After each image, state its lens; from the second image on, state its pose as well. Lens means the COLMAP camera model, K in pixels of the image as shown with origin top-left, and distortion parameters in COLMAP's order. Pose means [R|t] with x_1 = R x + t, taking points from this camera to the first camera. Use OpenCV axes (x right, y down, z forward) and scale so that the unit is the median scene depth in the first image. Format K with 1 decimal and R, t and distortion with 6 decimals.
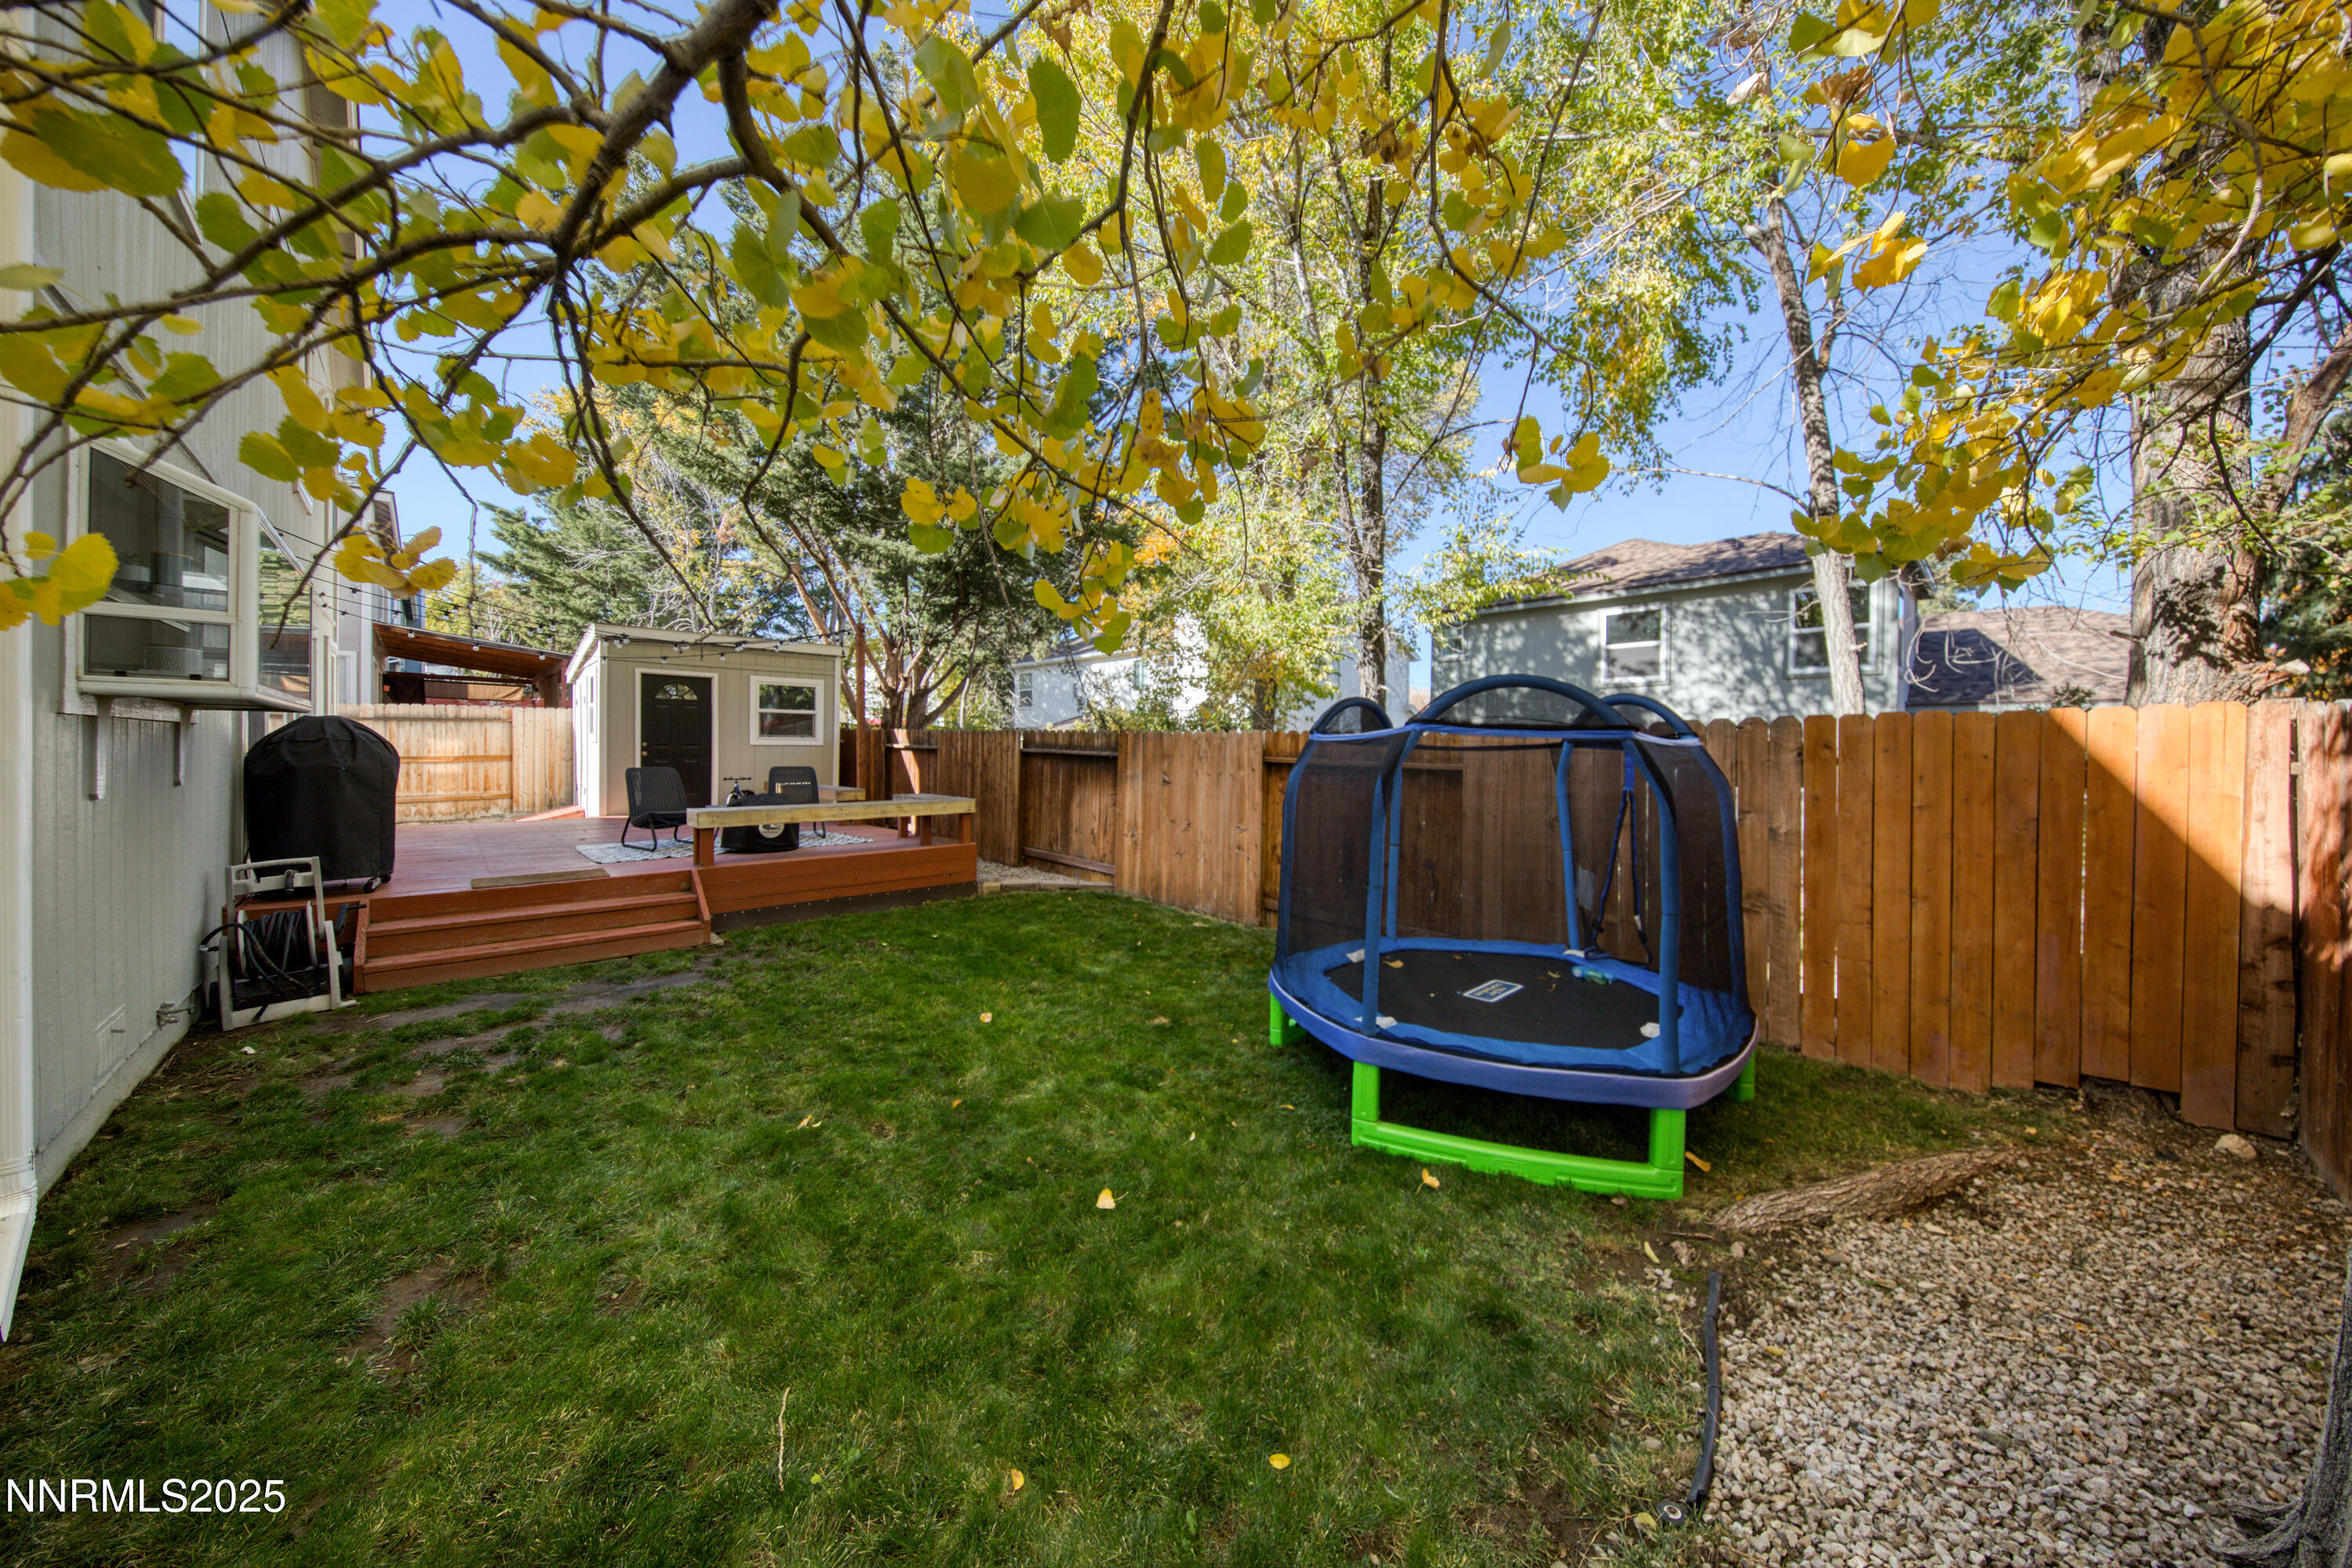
lens RADIAL K [[748.2, 0, 1184.2], [0, 748.2, 746.4], [0, 0, 1]] dist [0.000701, 0.000021]
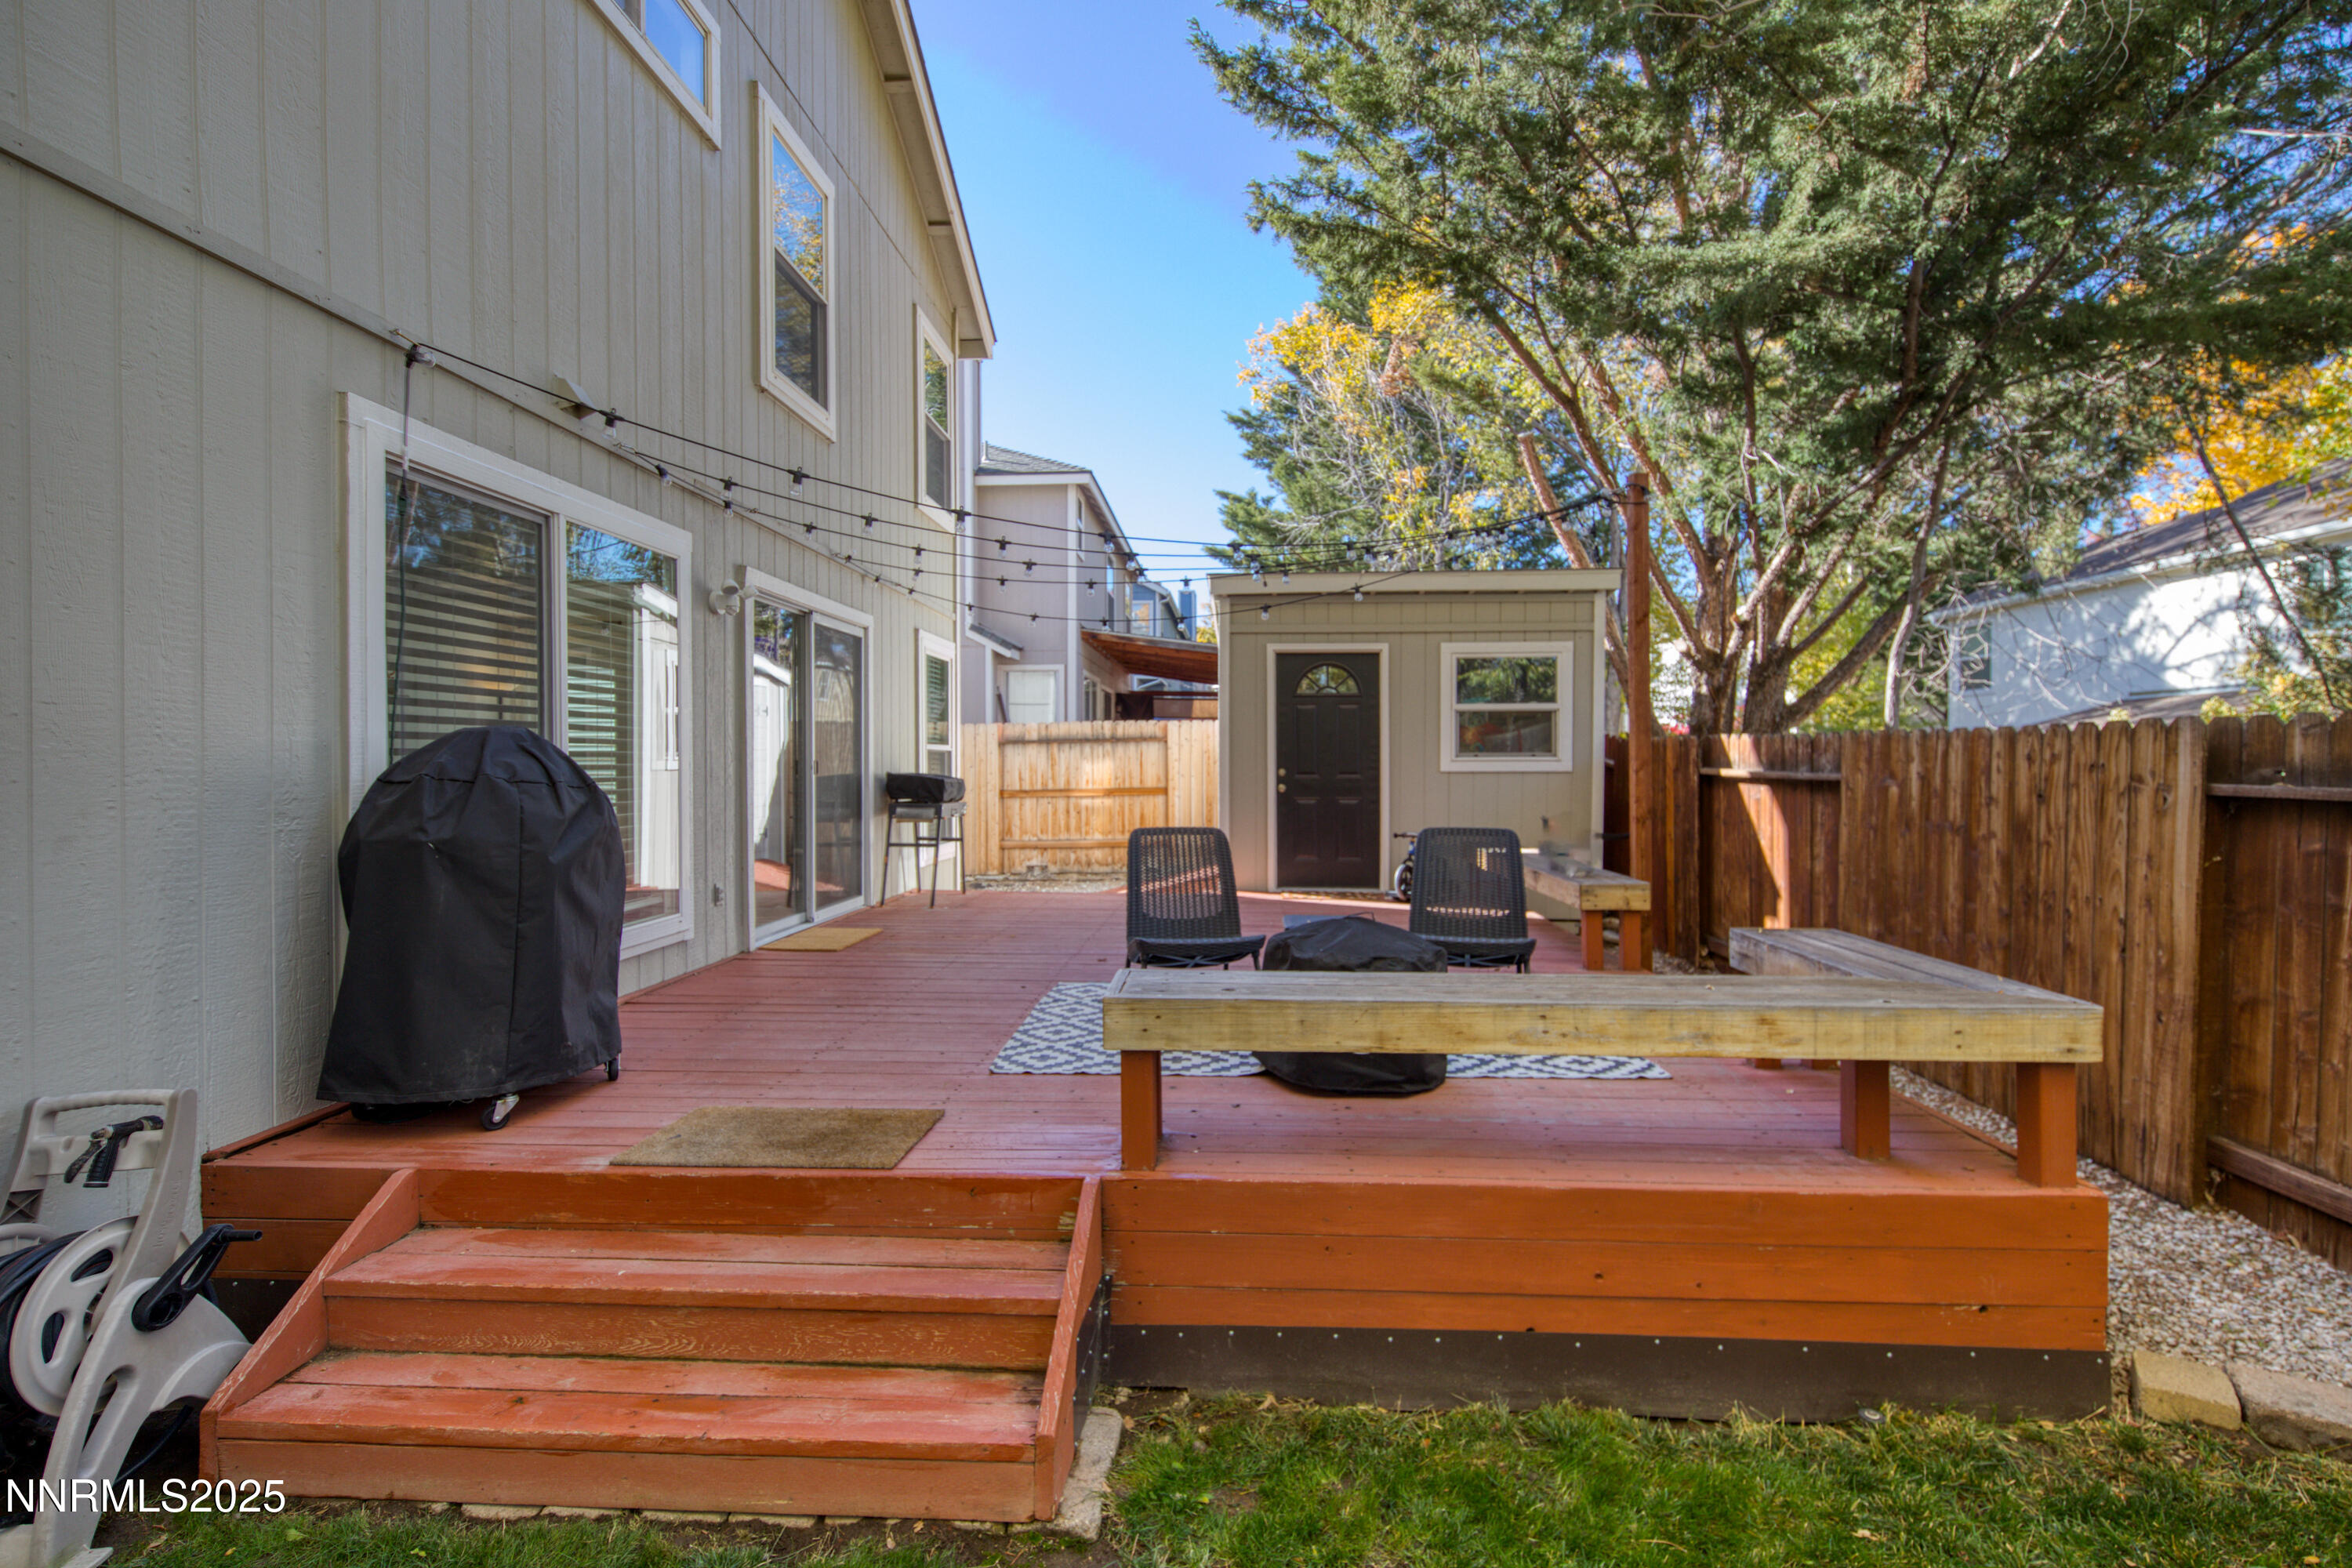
lens RADIAL K [[1090.9, 0, 1176.0], [0, 1090.9, 784.0], [0, 0, 1]] dist [0.003522, -0.000048]
pose [[0.679737, 0.003316, -0.733449, -0.120256], [0.007757, 0.999901, 0.011710, -0.003483], [0.733415, -0.013650, 0.679644, 0.293958]]
